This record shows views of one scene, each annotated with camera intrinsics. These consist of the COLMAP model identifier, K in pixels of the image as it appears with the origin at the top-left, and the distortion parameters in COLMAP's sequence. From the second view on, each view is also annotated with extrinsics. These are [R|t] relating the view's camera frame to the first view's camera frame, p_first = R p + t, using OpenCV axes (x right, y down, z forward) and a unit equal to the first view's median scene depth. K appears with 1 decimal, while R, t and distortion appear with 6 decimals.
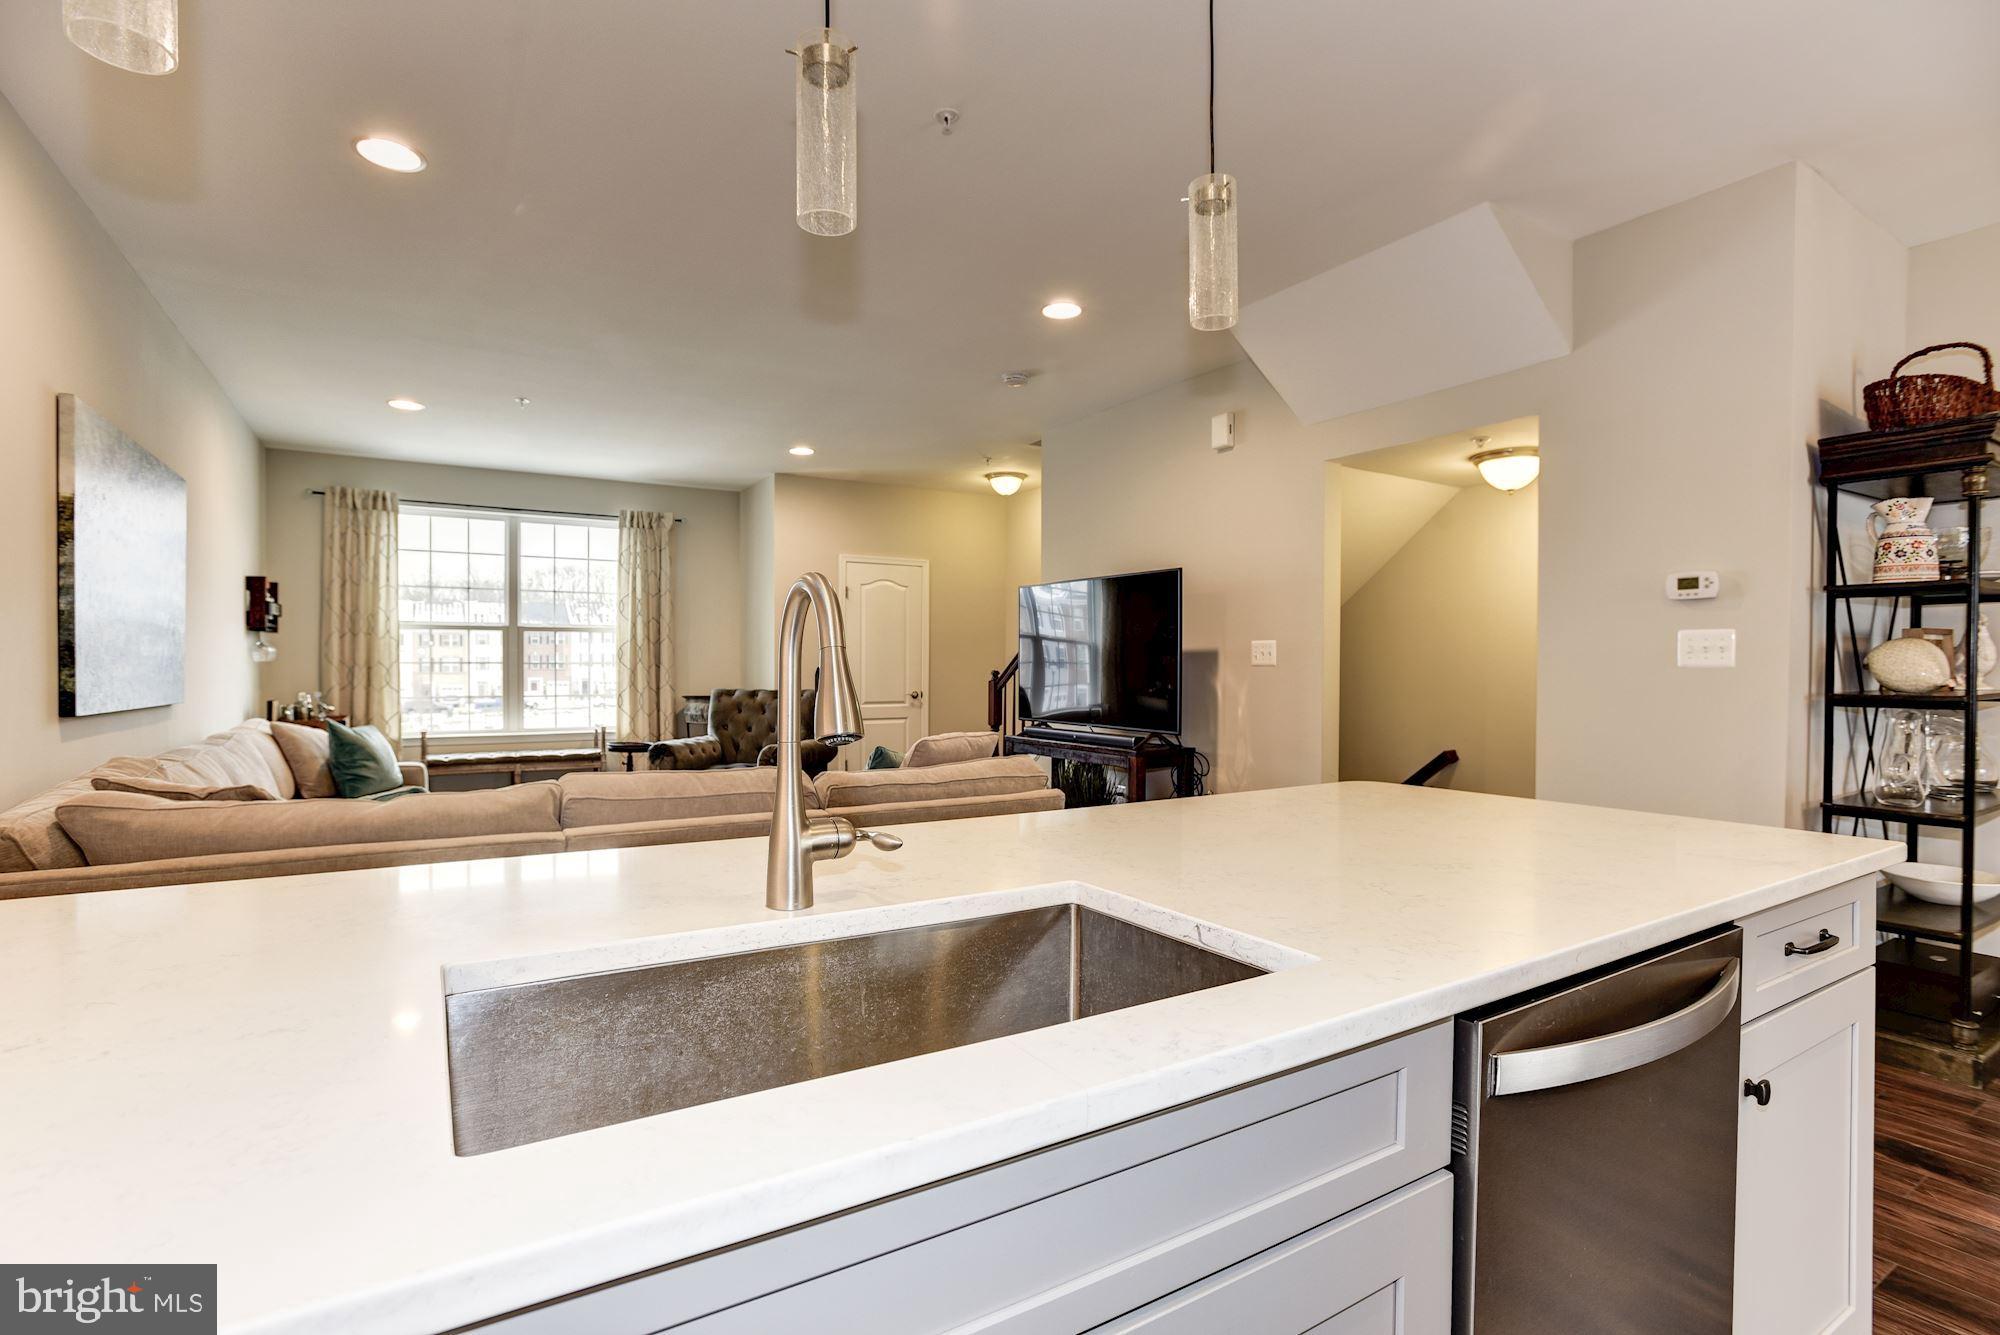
lens RADIAL K [[949.6, 0, 1005.2], [0, 949.6, 669.8], [0, 0, 1]] dist [-0.042951, 0.008277]
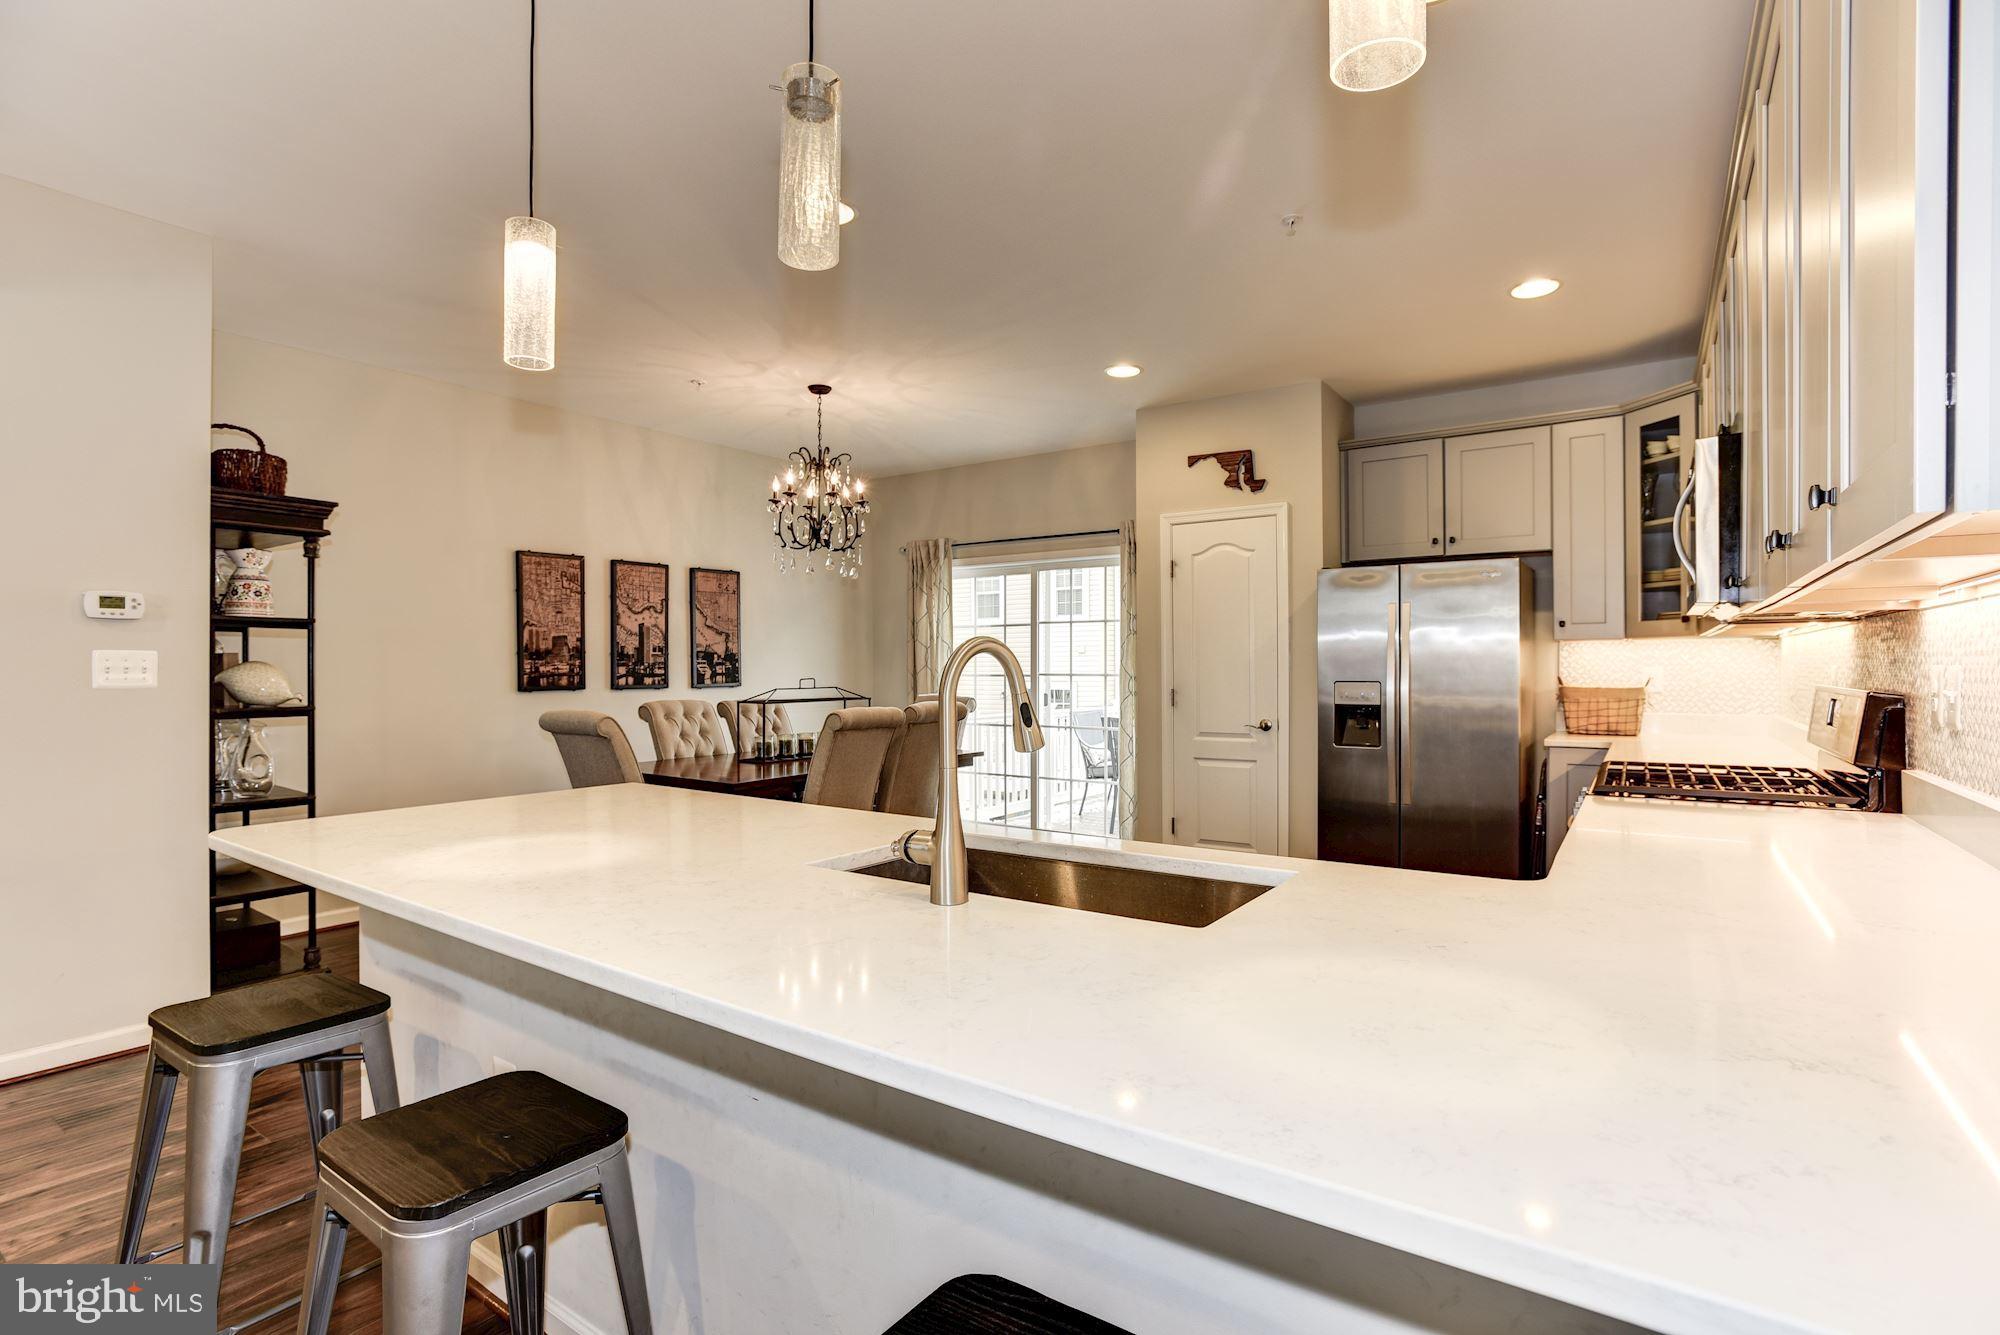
lens RADIAL K [[949.6, 0, 977.4], [0, 949.6, 683.6], [0, 0, 1]] dist [-0.042951, 0.008277]
pose [[-0.405812, -0.015788, 0.913820, -0.235656], [0.012449, 0.999663, 0.022800, -0.008231], [-0.913872, 0.020629, -0.405478, 0.253977]]
